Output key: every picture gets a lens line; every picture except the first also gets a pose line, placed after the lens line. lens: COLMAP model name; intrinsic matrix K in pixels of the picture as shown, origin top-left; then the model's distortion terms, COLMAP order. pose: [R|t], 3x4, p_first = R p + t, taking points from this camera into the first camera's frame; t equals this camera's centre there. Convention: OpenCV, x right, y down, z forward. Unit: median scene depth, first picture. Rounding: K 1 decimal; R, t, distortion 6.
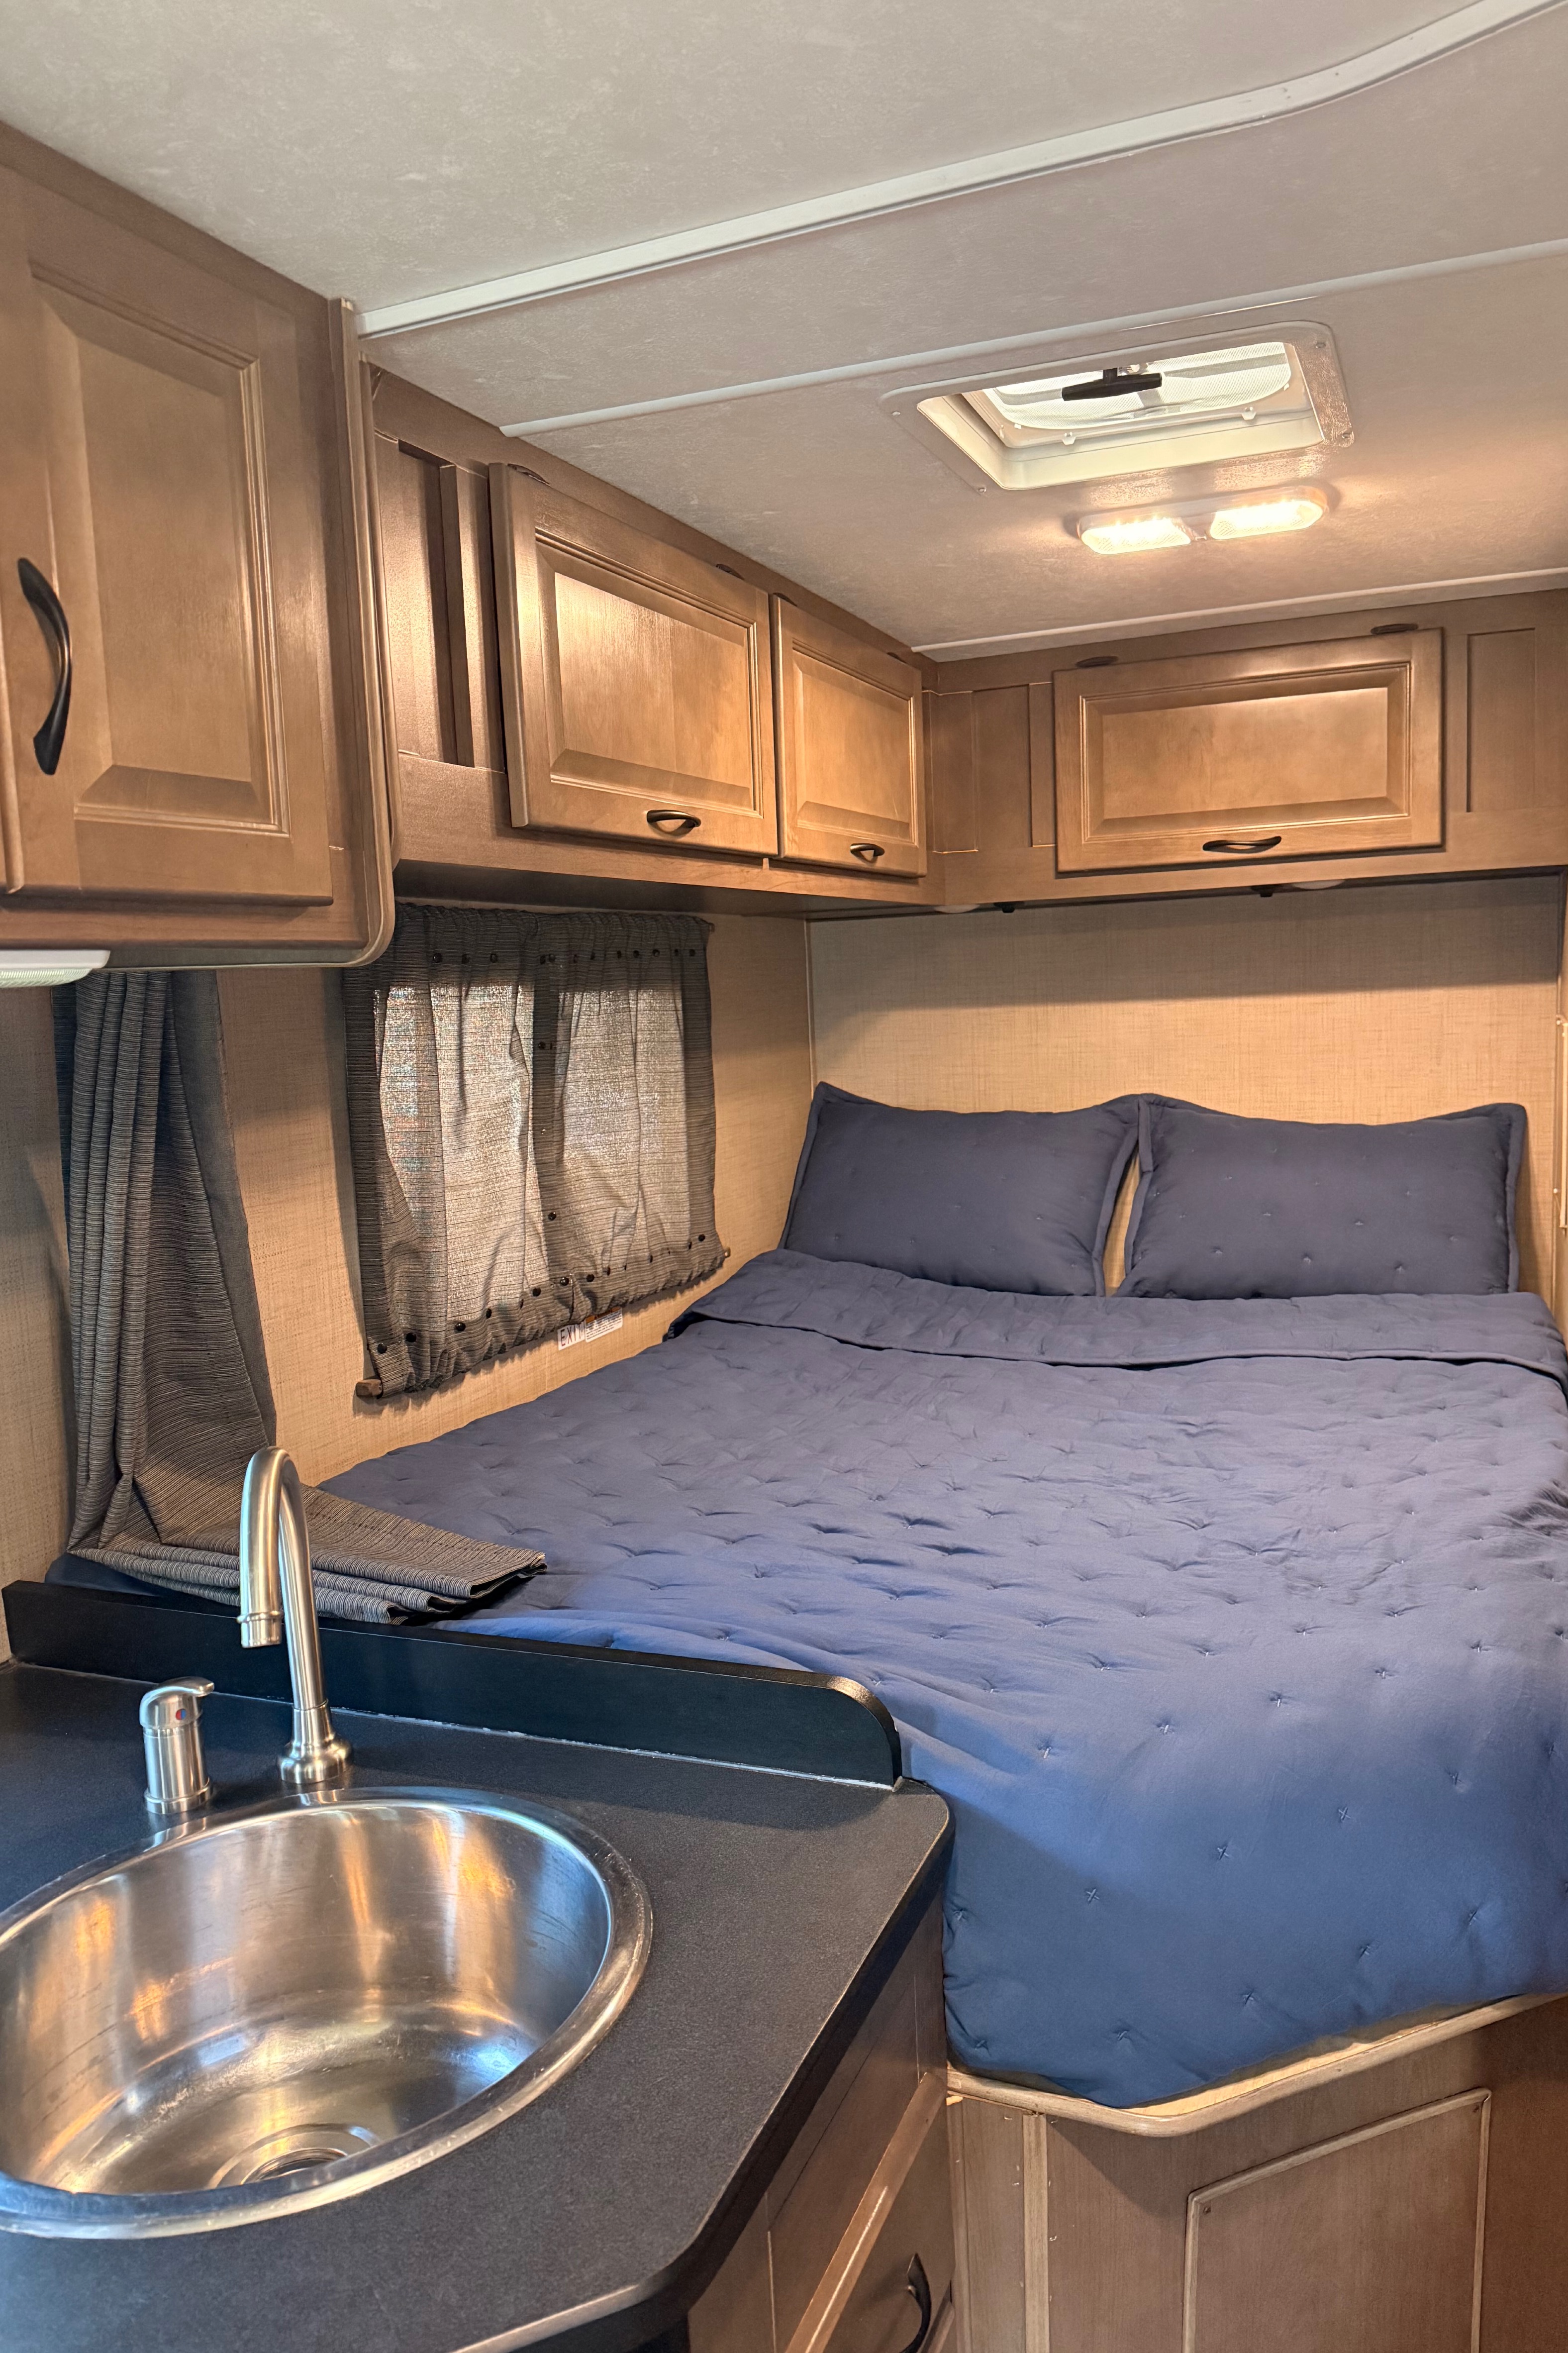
lens RADIAL K [[1643.9, 0, 784.0], [0, 1643.9, 1176.5], [0, 0, 1]] dist [-0.000058, -0.000874]
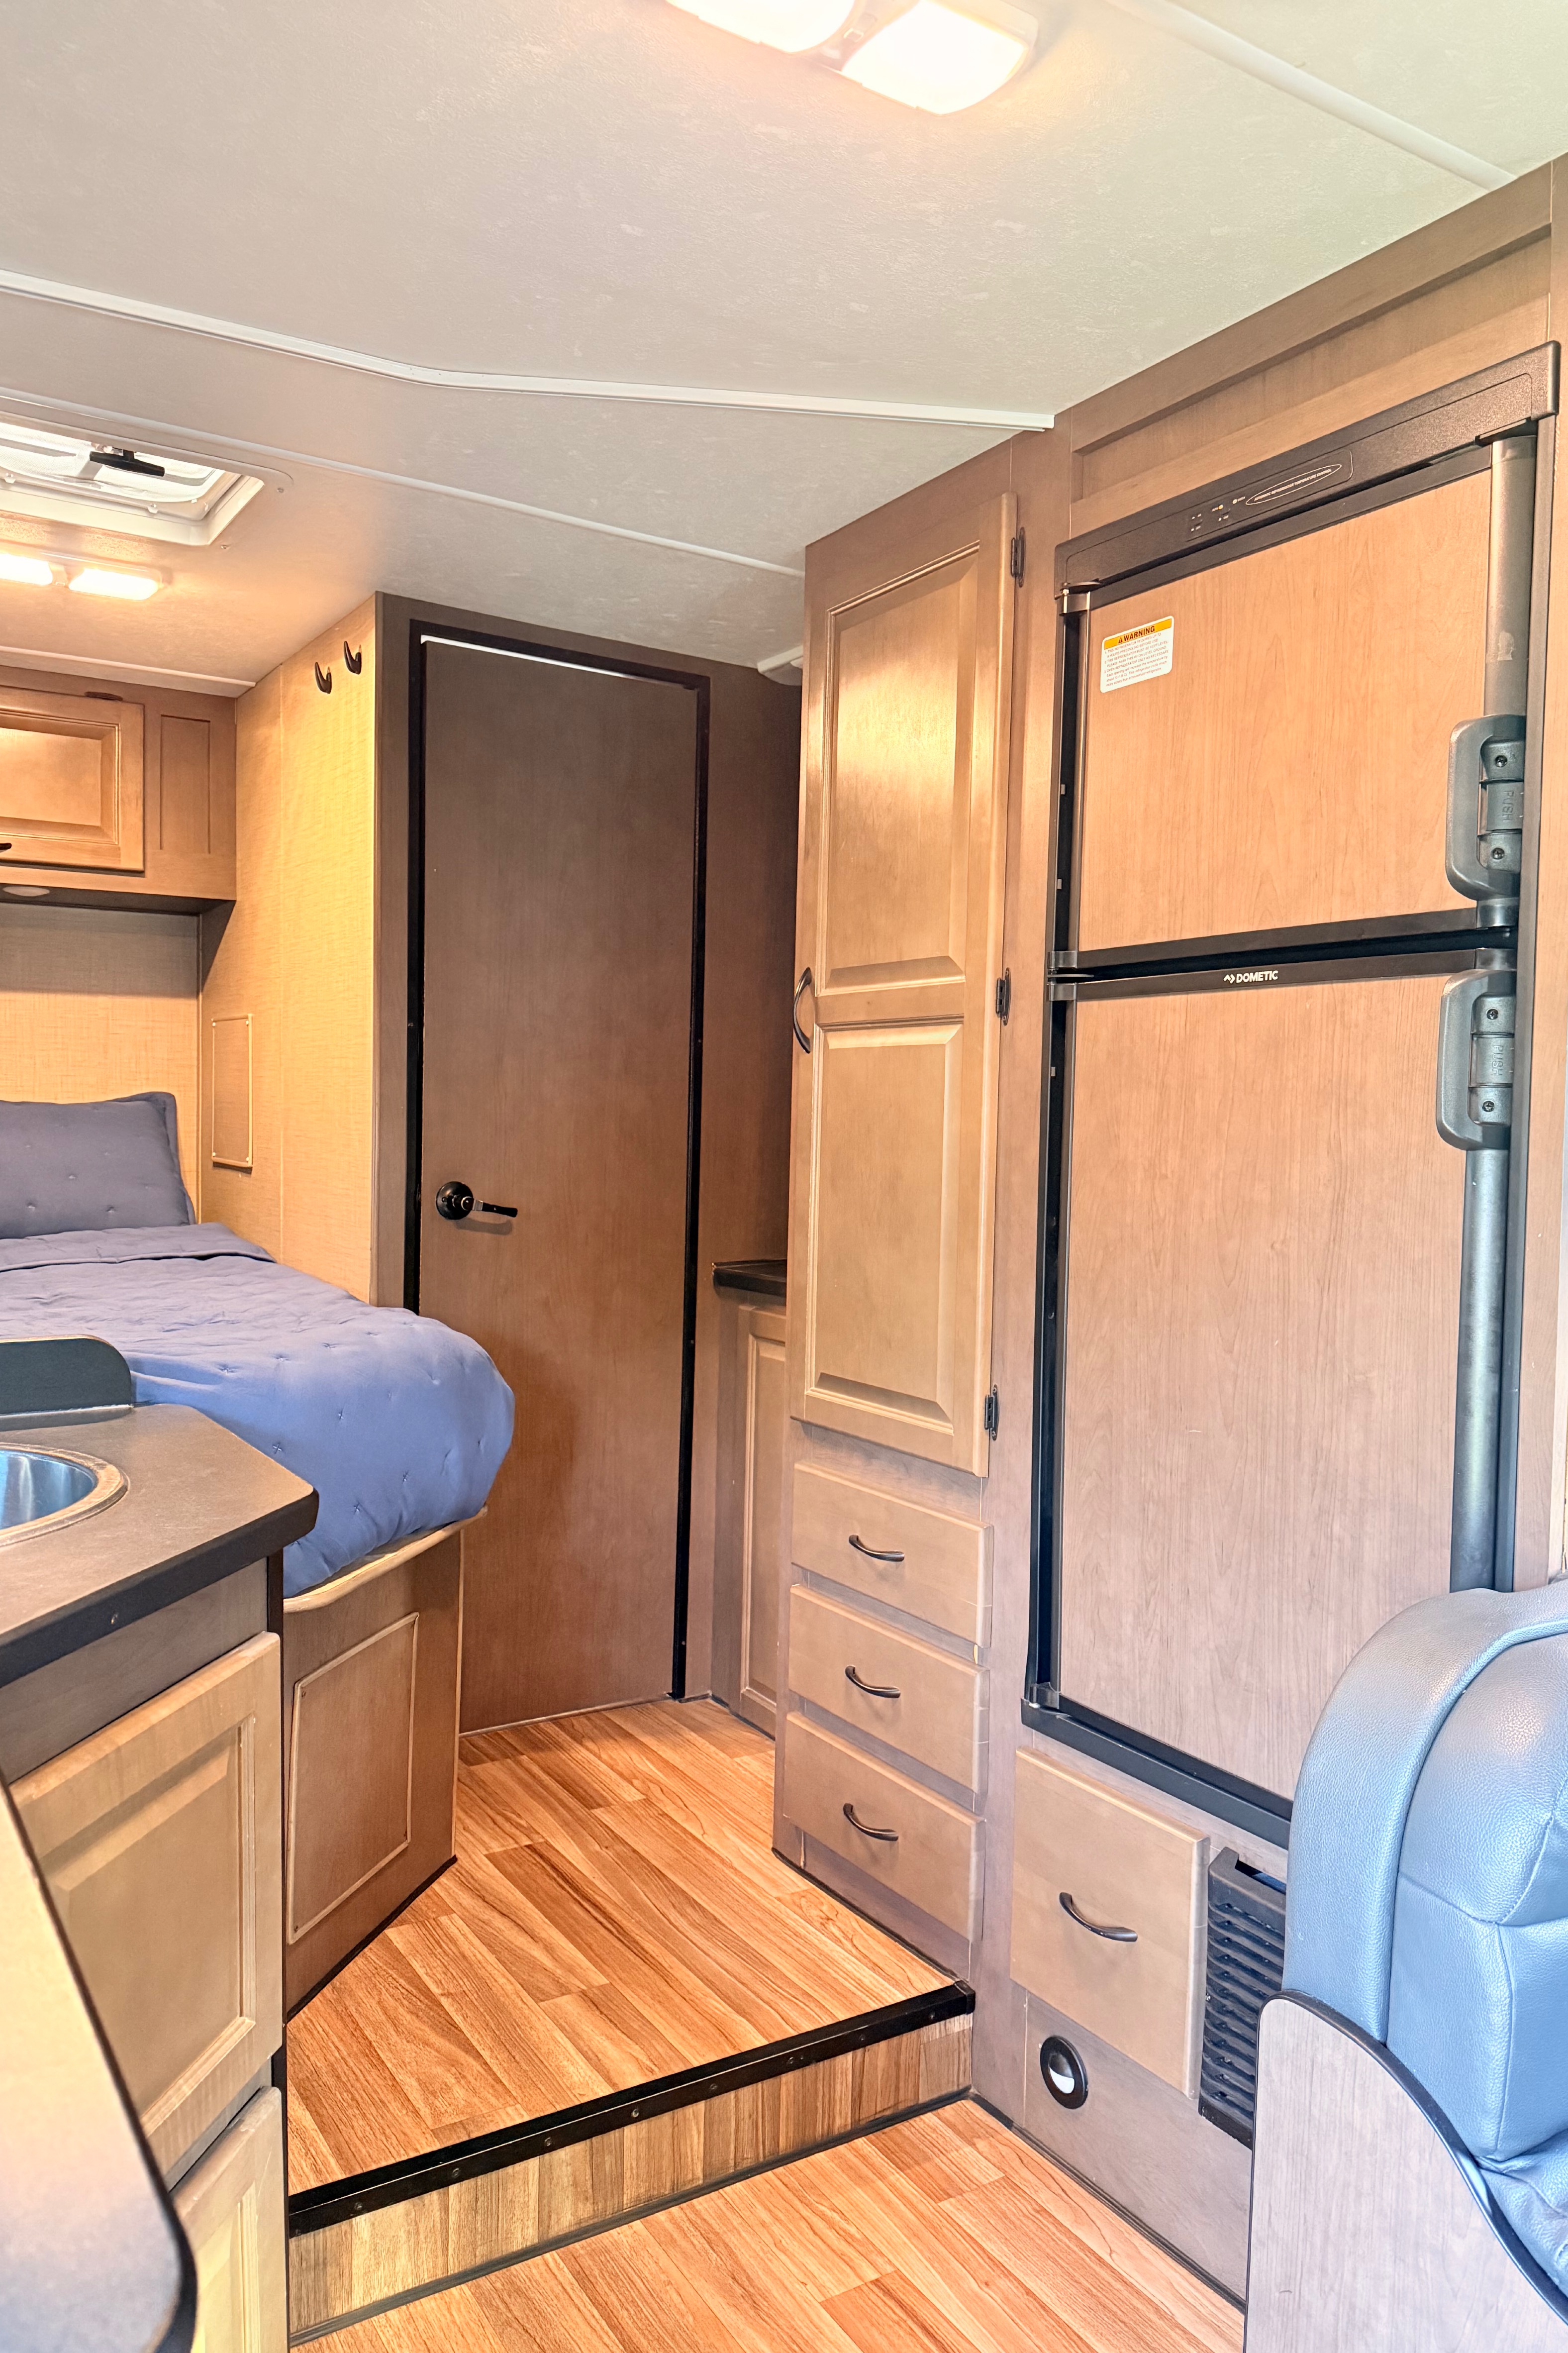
lens RADIAL K [[1697.5, 0, 784.0], [0, 1697.5, 1176.5], [0, 0, 1]] dist [-0.008372, -0.006937]
pose [[0.576459, 0.024939, 0.816745, -0.376172], [0.049796, 0.996604, -0.065577, 0.142715], [-0.815607, 0.078474, 0.573260, -0.132110]]
